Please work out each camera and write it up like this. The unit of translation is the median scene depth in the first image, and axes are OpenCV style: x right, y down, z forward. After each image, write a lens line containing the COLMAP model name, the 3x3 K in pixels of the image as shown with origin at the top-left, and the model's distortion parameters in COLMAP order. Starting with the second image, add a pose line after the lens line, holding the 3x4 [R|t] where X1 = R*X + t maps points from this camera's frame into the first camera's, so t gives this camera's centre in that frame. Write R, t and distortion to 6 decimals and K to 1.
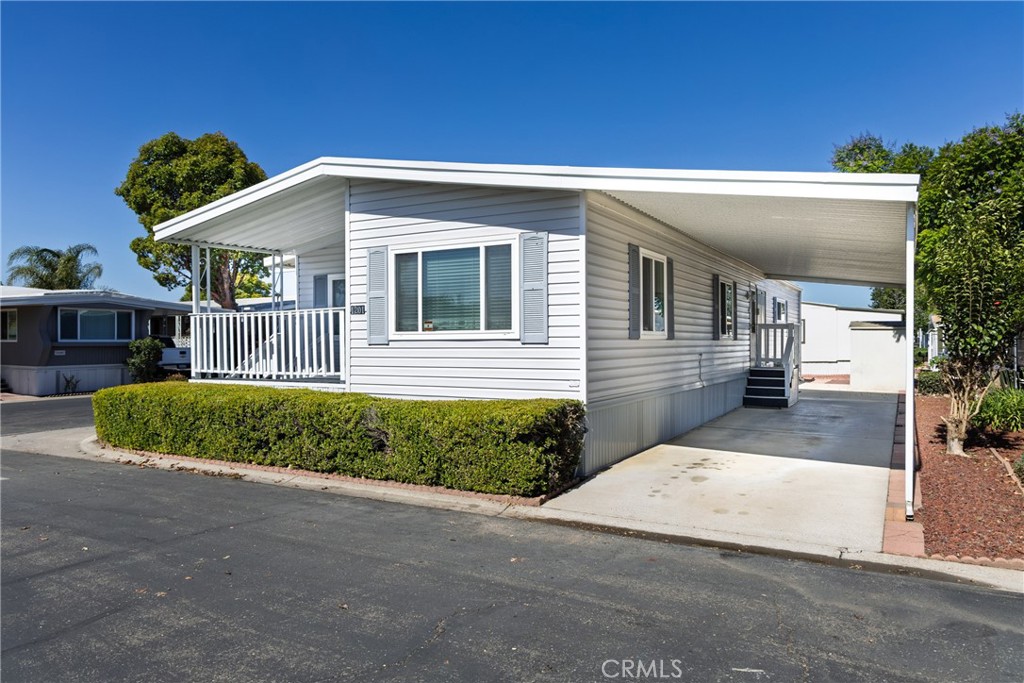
lens RADIAL K [[700.3, 0, 512.8], [0, 700.3, 343.7], [0, 0, 1]] dist [-0.018364, 0.008938]
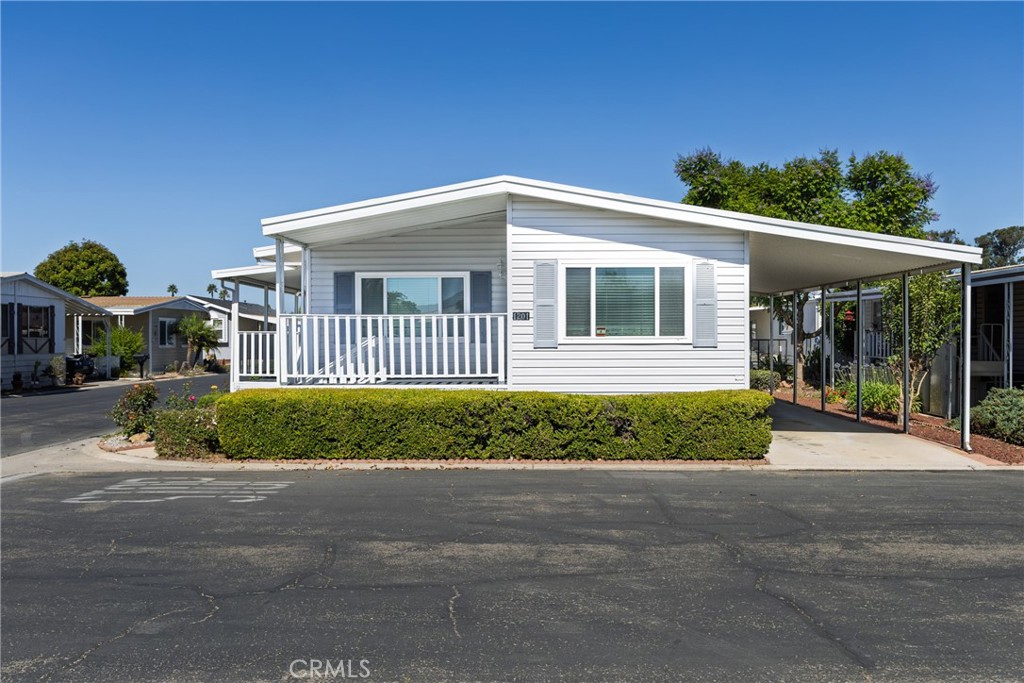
lens RADIAL K [[952.4, 0, 509.8], [0, 952.4, 341.7], [0, 0, 1]] dist [-0.041060, 0.000000]
pose [[0.883322, 0.002570, 0.468761, -0.974944], [-0.001747, 0.999996, -0.002190, -0.005042], [-0.468764, 0.001116, 0.883323, -0.316514]]
